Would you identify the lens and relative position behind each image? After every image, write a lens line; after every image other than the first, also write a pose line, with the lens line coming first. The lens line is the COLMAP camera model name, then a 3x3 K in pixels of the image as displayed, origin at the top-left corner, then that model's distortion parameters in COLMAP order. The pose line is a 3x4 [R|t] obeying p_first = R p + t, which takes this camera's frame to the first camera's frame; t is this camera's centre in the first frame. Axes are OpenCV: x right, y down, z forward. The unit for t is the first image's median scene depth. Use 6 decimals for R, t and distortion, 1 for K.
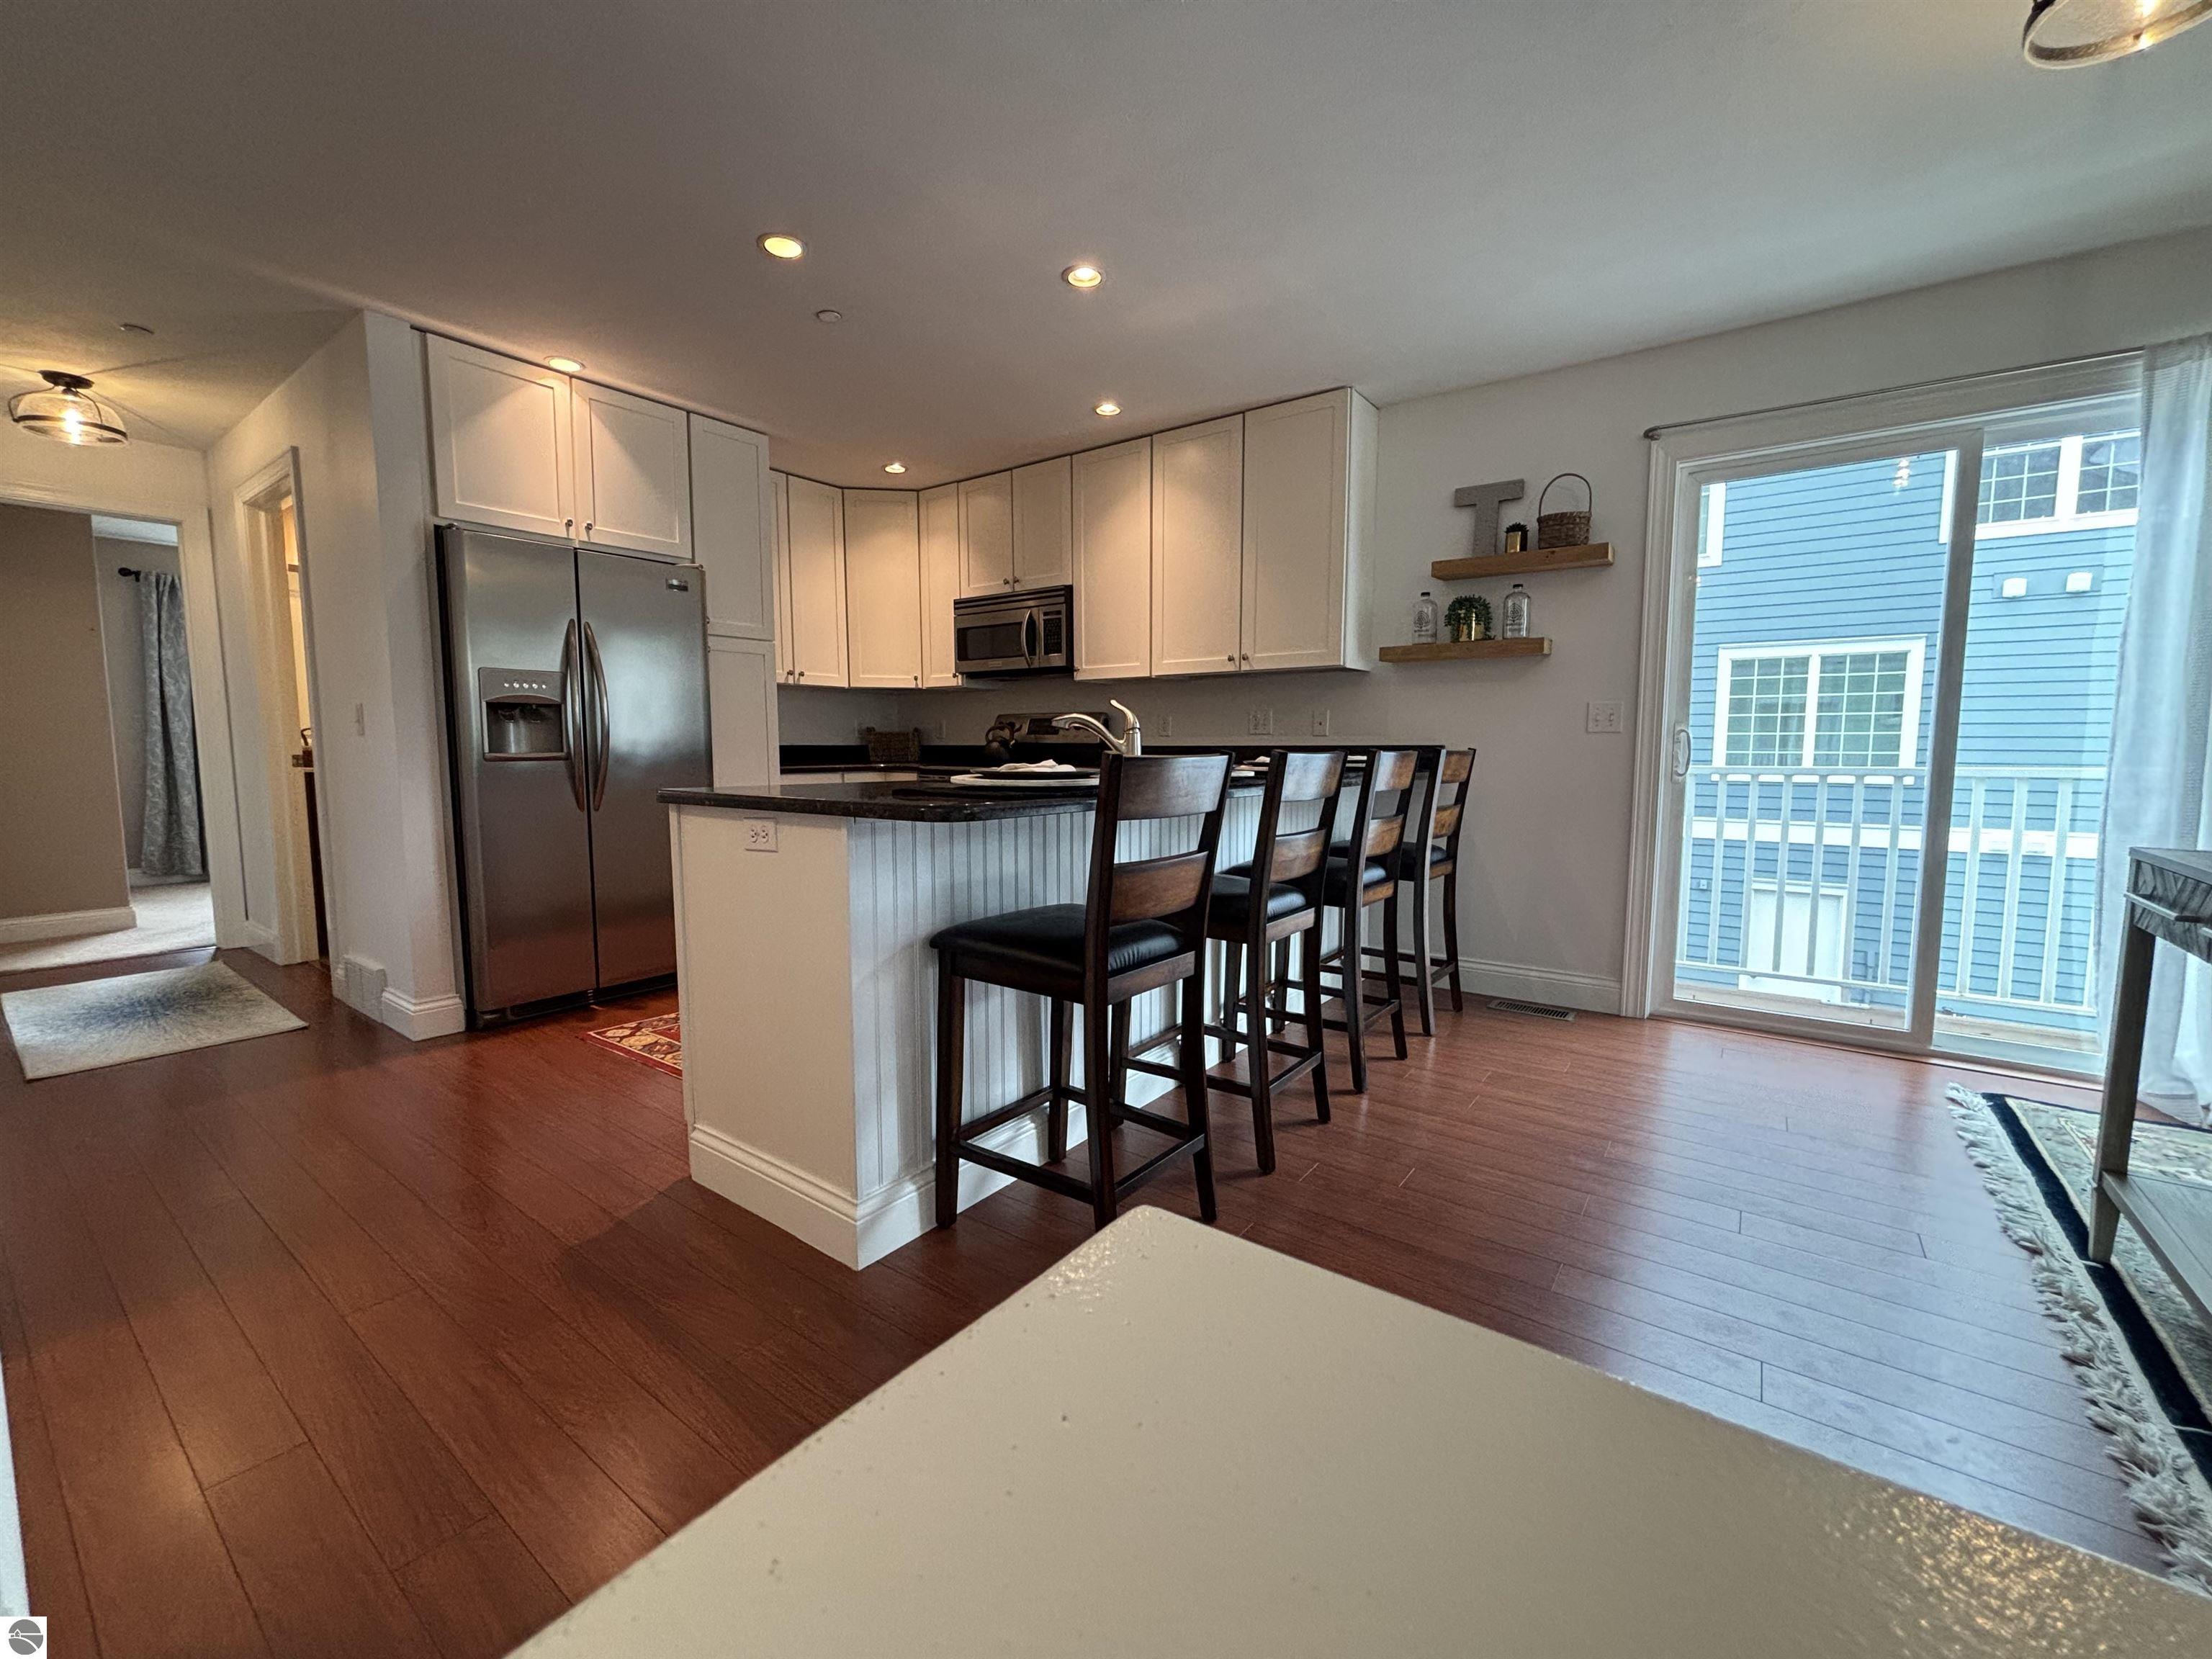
lens RADIAL K [[895.8, 0, 1112.7], [0, 895.8, 829.0], [0, 0, 1]] dist [-0.000991, -0.000352]
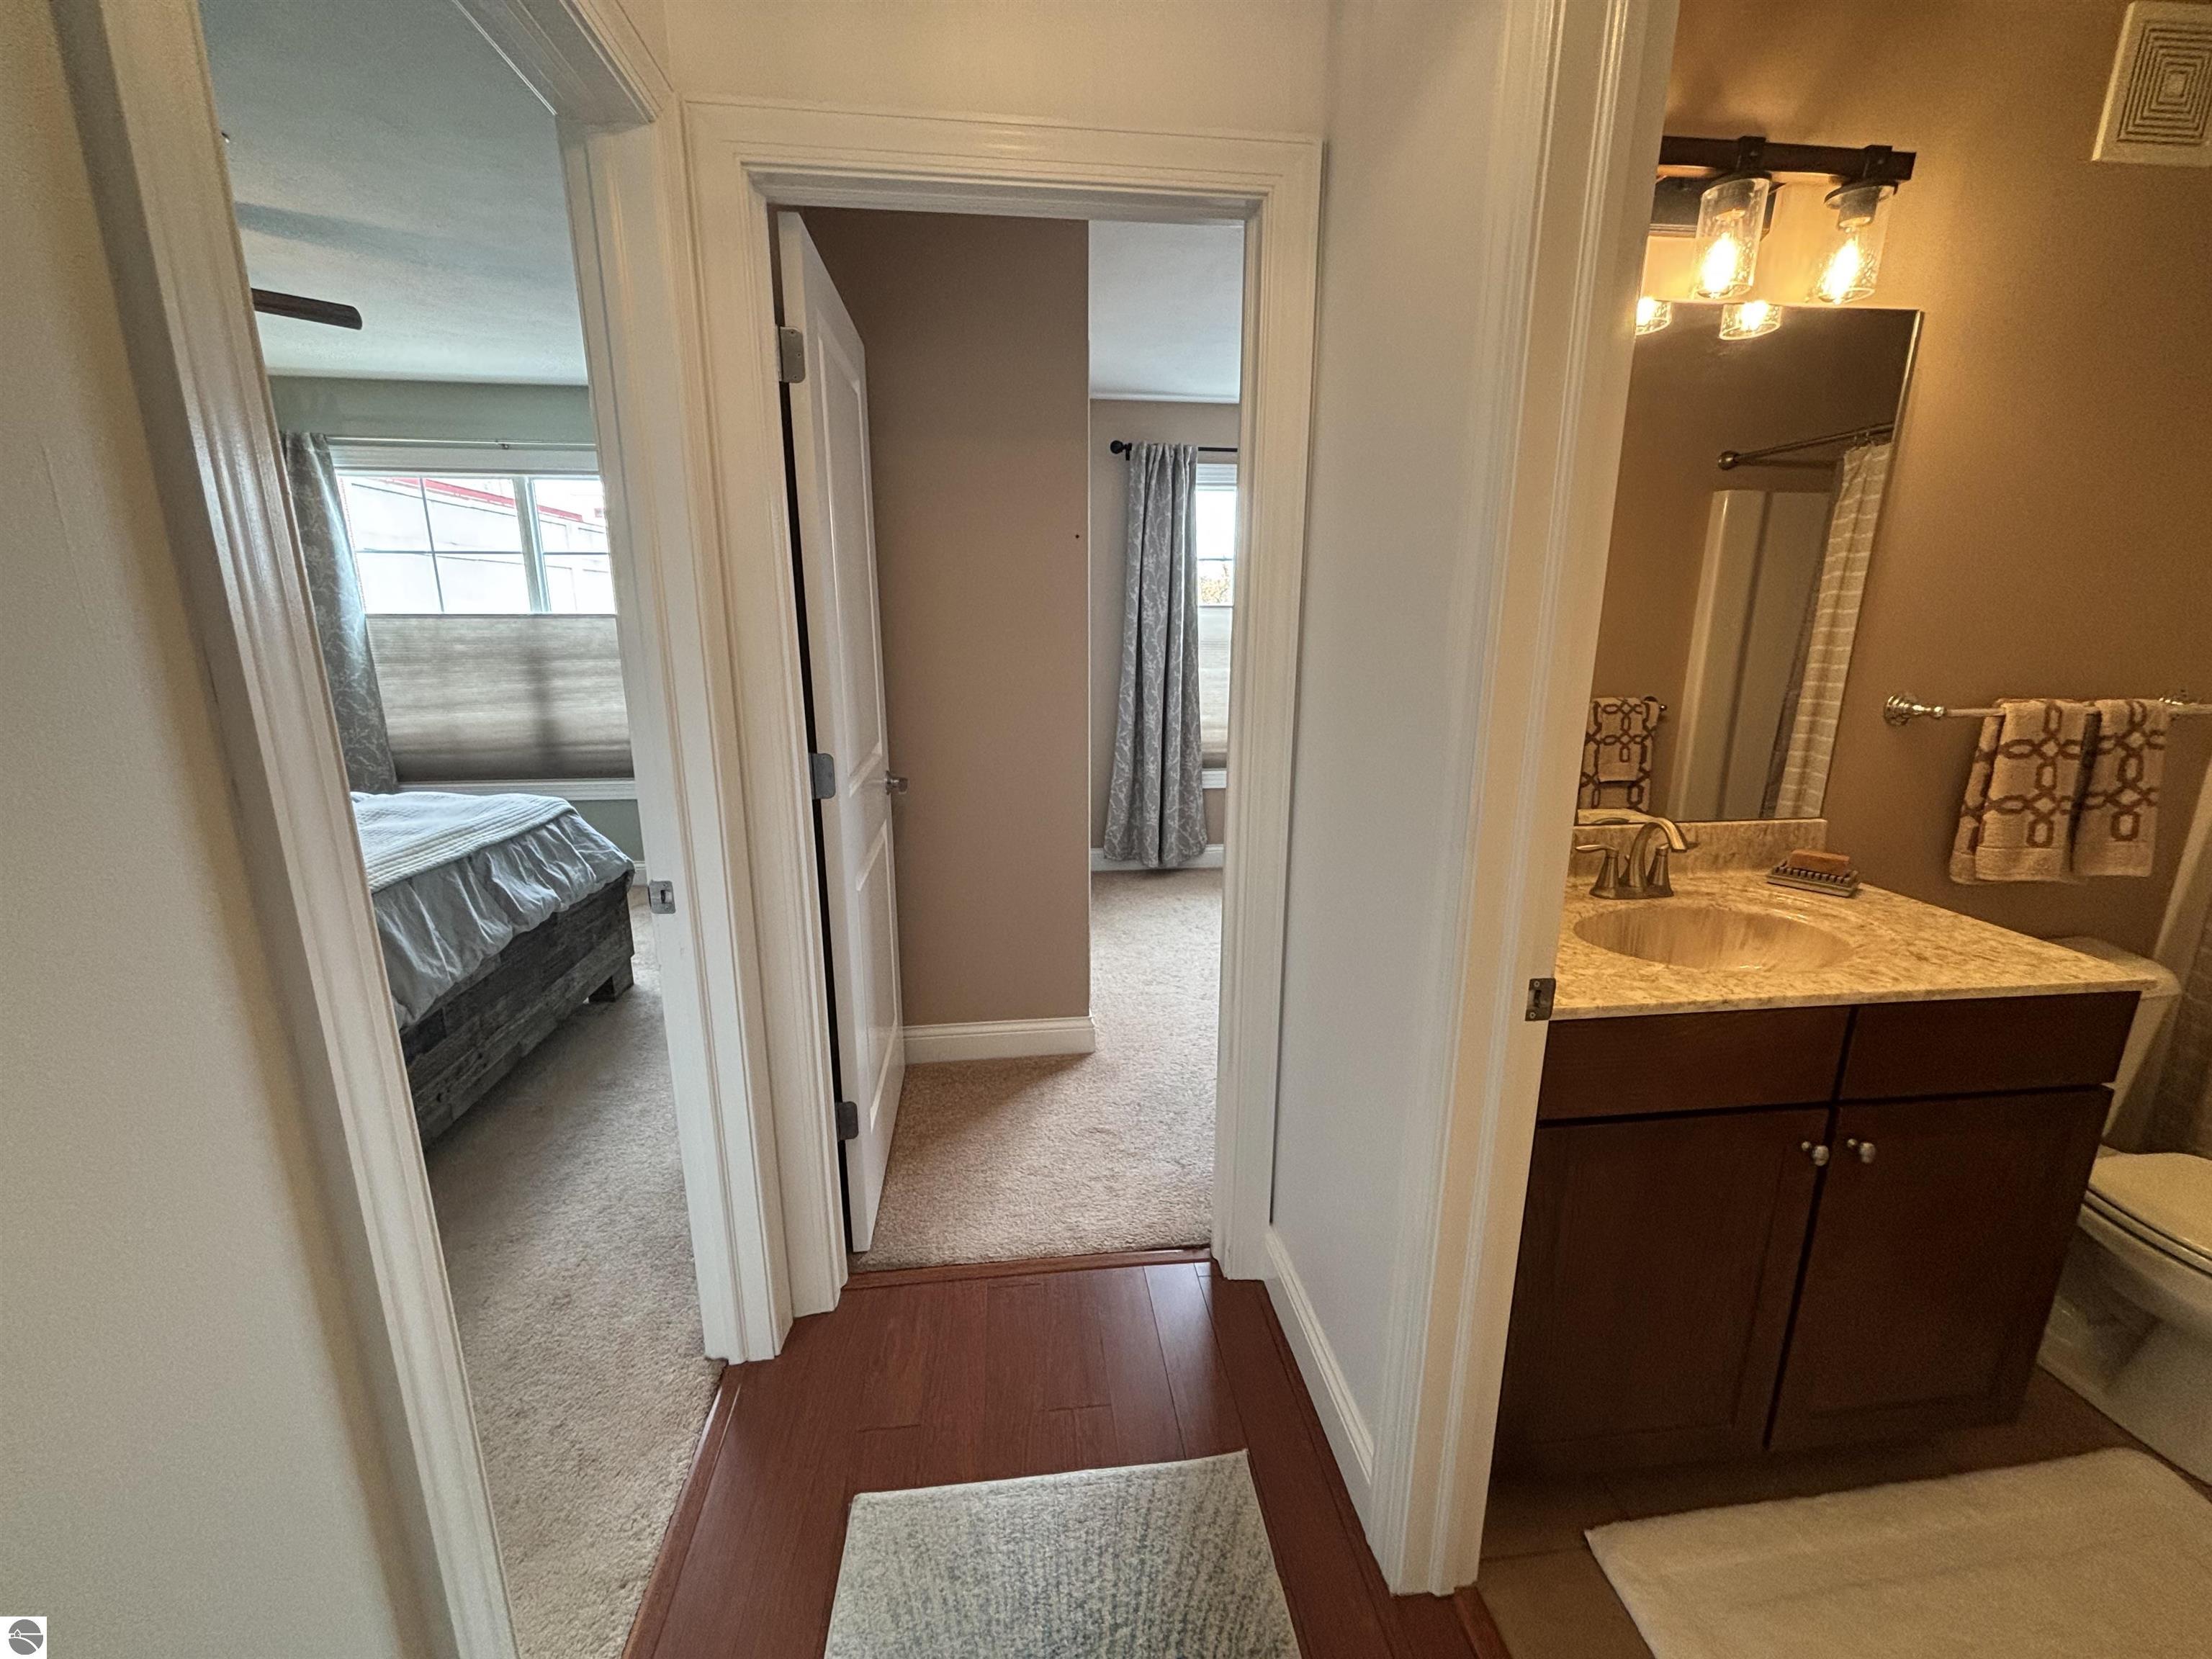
lens RADIAL K [[895.8, 0, 1107.7], [0, 895.8, 852.5], [0, 0, 1]] dist [-0.000991, -0.000352]
pose [[0.683700, 0.190342, -0.704502, -0.966595], [-0.070503, 0.978098, 0.195840, -0.195939], [0.726349, -0.084226, 0.682146, 0.852205]]
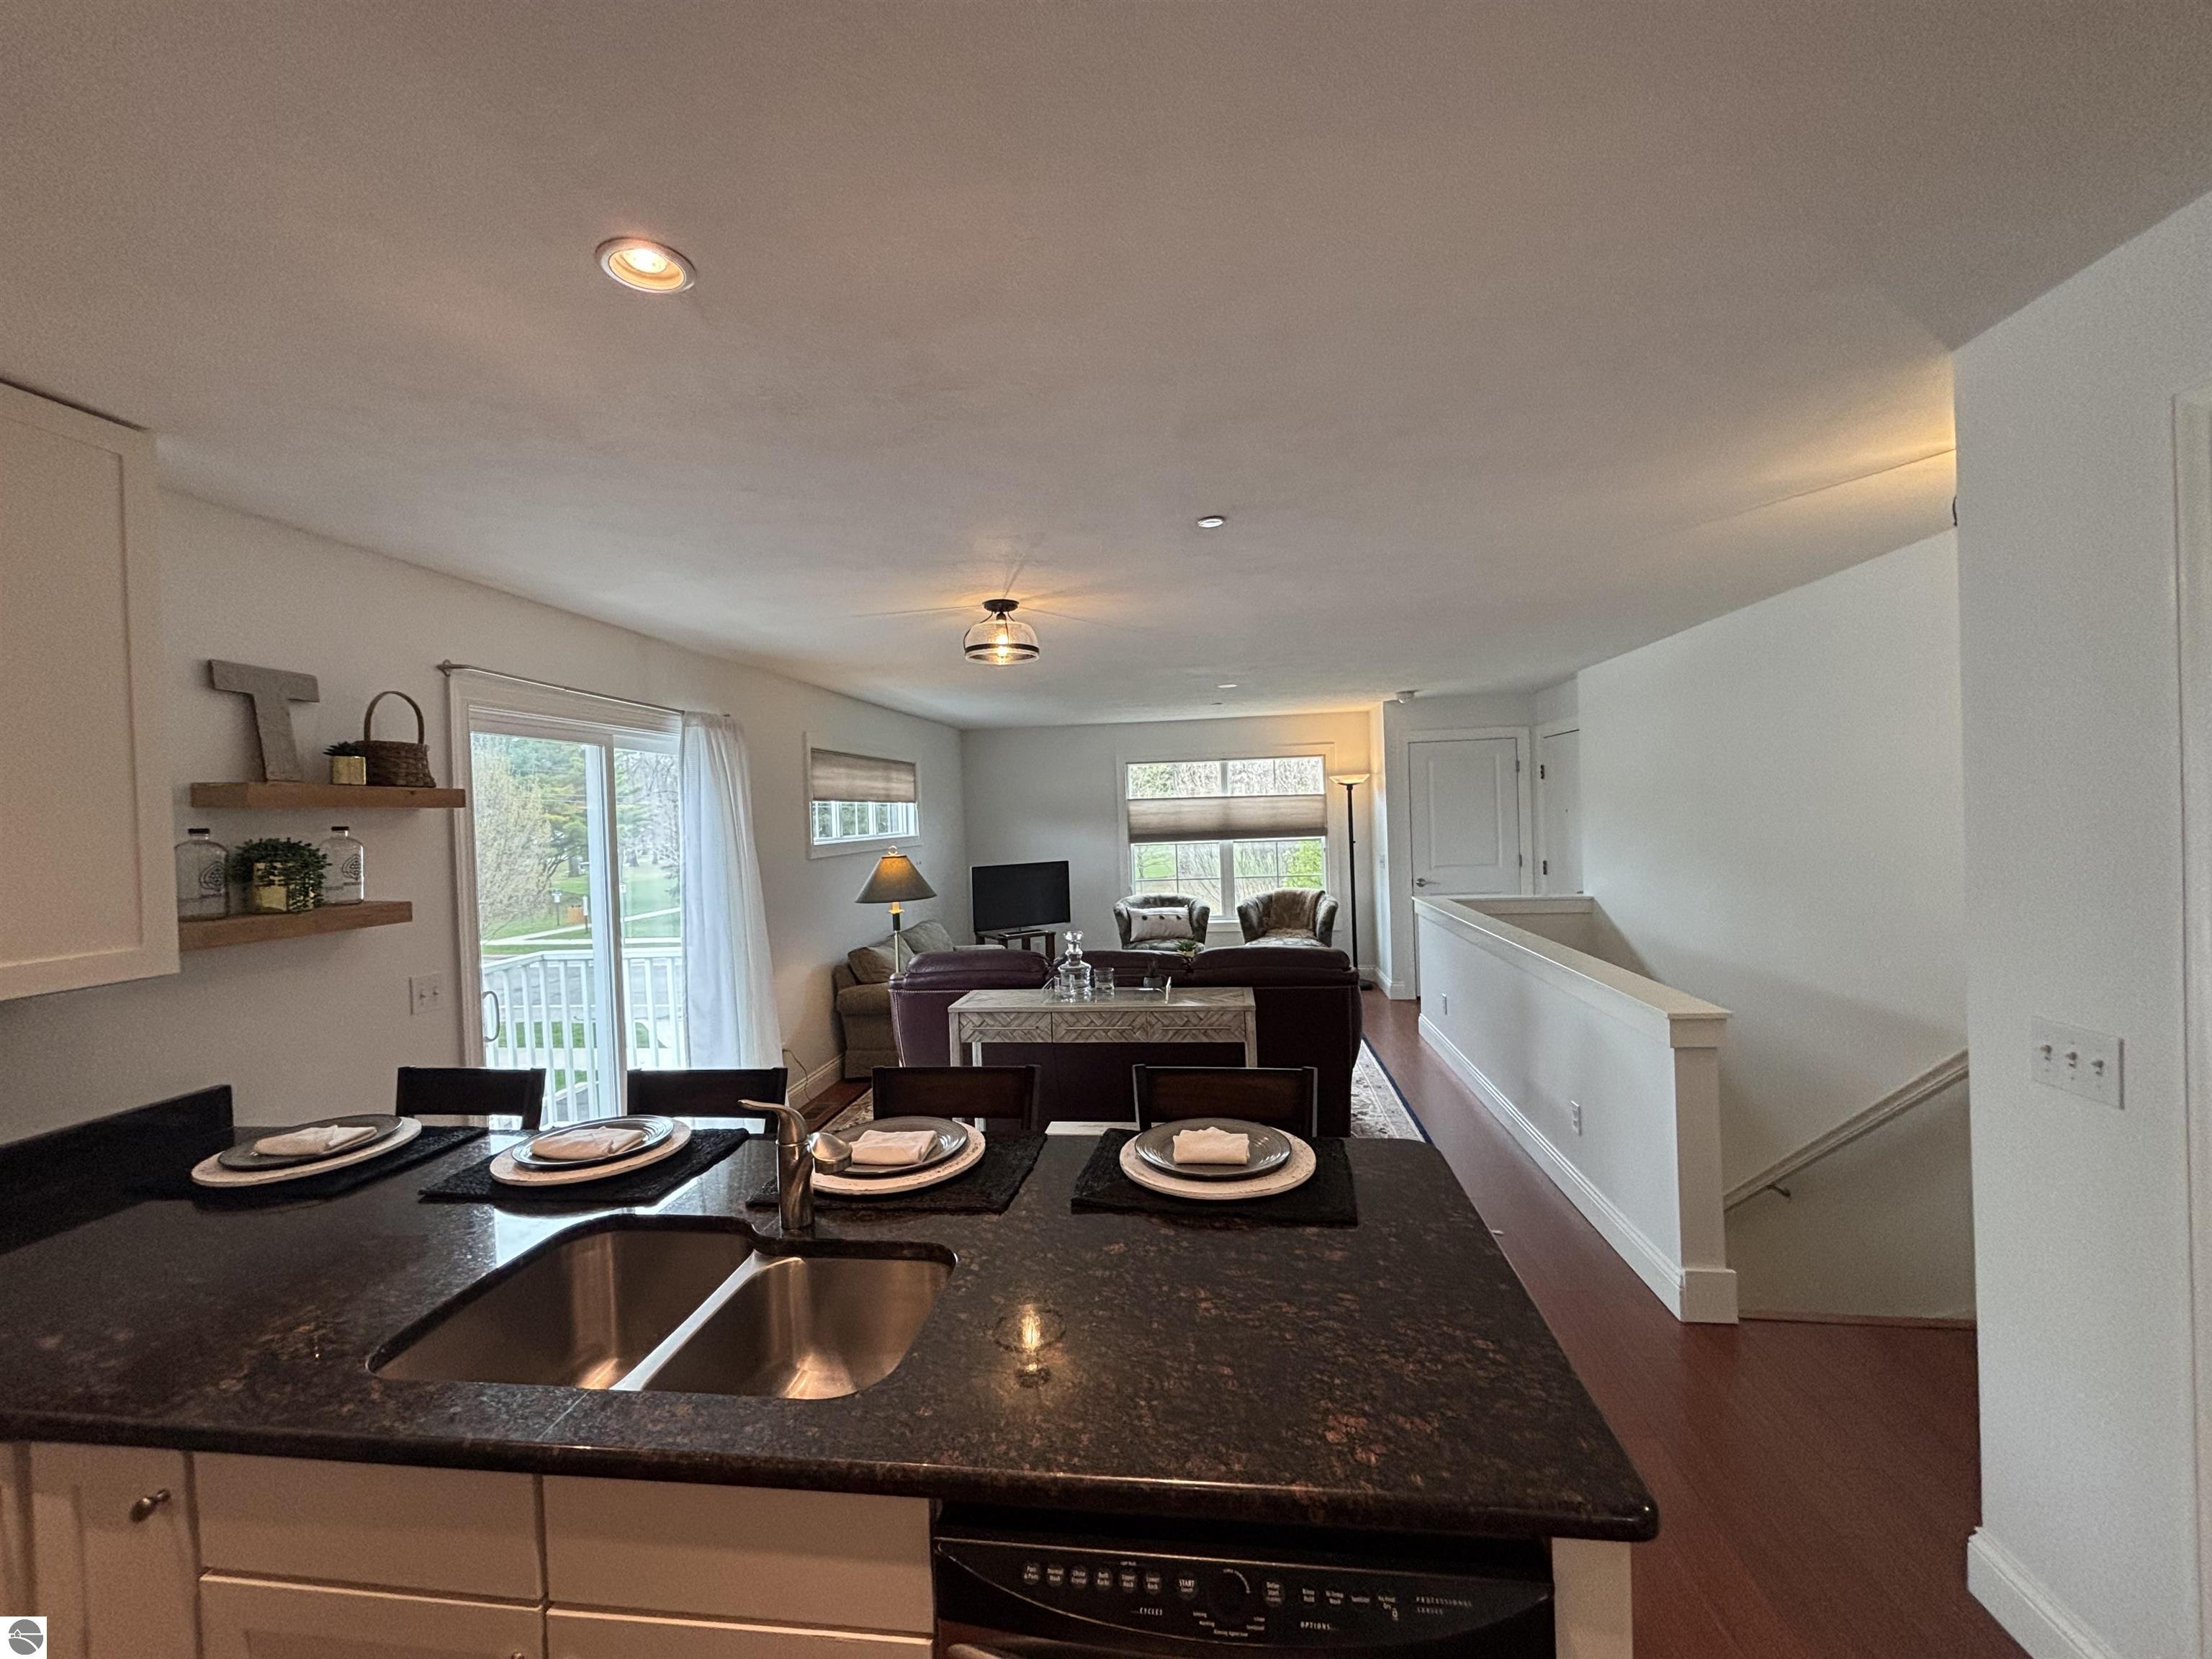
lens RADIAL K [[895.8, 0, 1095.5], [0, 895.8, 829.9], [0, 0, 1]] dist [-0.000991, -0.000352]
pose [[-0.476535, -0.001246, 0.879155, -0.443266], [0.115487, 0.991245, 0.064004, -0.245427], [-0.871537, 0.132031, -0.472219, 0.814029]]
